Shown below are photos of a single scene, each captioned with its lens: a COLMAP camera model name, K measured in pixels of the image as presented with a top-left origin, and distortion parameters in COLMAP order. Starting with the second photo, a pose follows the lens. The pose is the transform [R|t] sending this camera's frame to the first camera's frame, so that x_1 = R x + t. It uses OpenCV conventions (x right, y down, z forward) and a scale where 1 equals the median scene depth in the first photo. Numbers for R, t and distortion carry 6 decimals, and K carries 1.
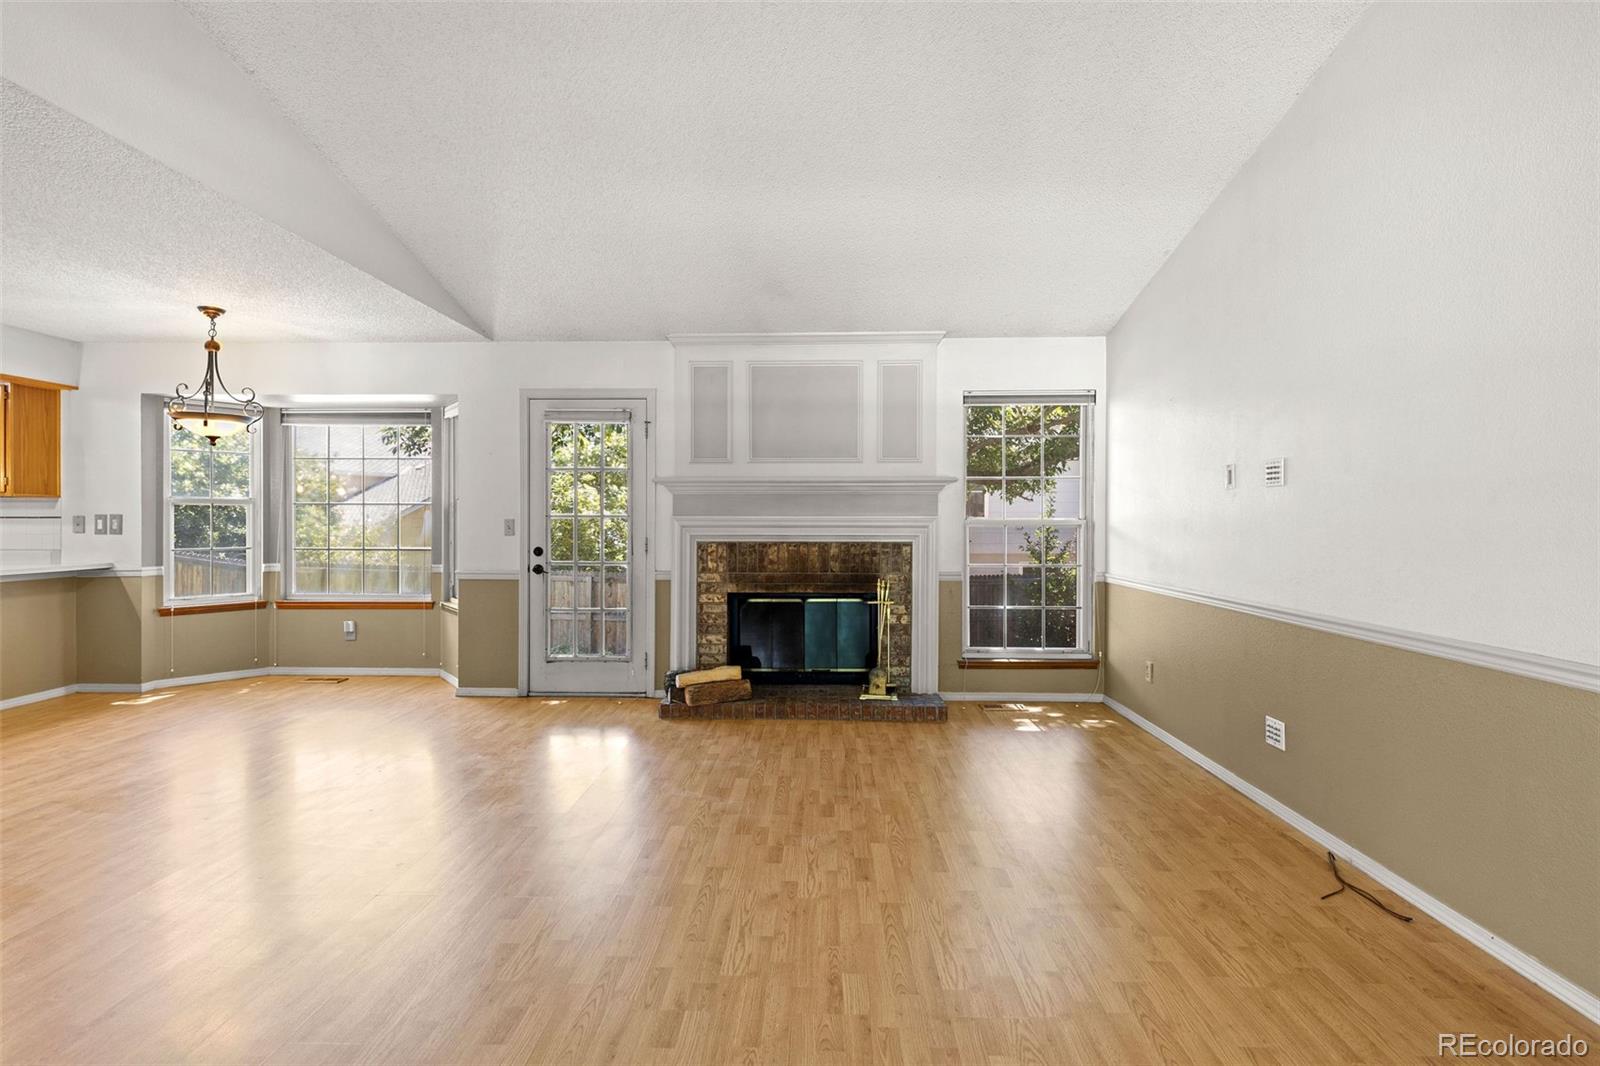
lens RADIAL K [[724.8, 0, 801.2], [0, 724.8, 533.9], [0, 0, 1]] dist [0.004489, -0.000382]
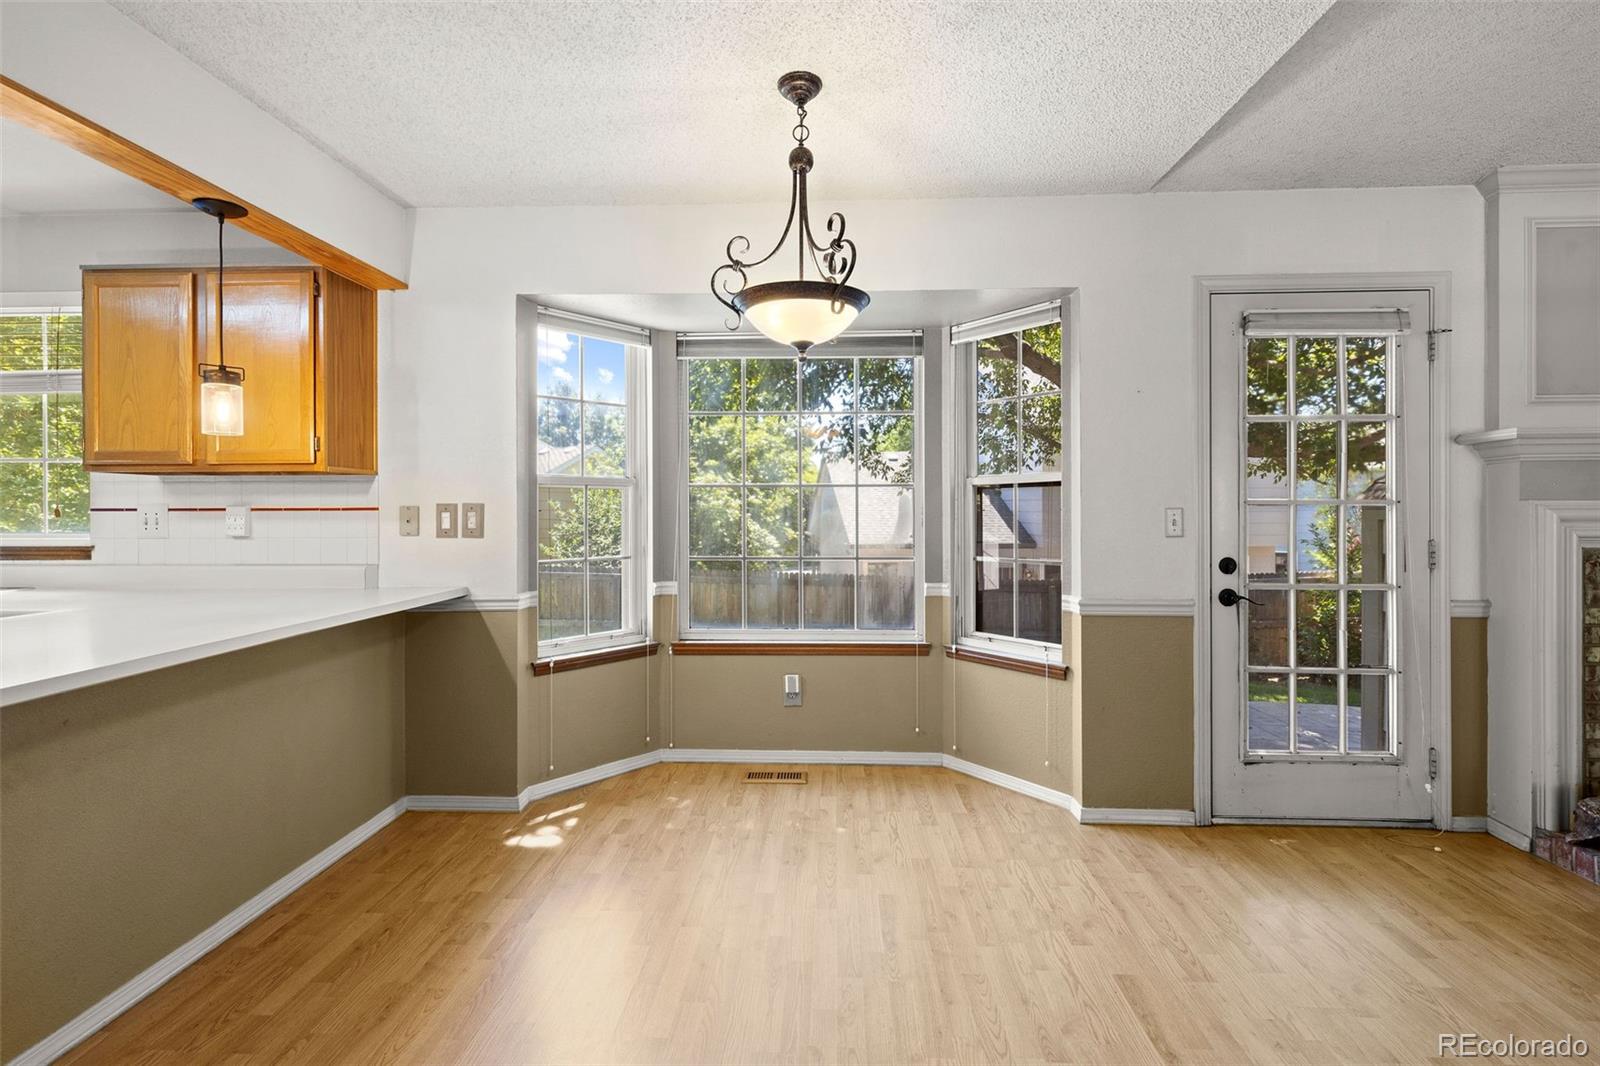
lens RADIAL K [[724.8, 0, 799.9], [0, 724.8, 520.6], [0, 0, 1]] dist [0.004489, -0.000382]
pose [[0.999850, -0.004391, -0.016783, -0.672224], [0.004333, 0.999984, -0.003521, -0.009930], [0.016798, 0.003448, 0.999853, 0.427128]]
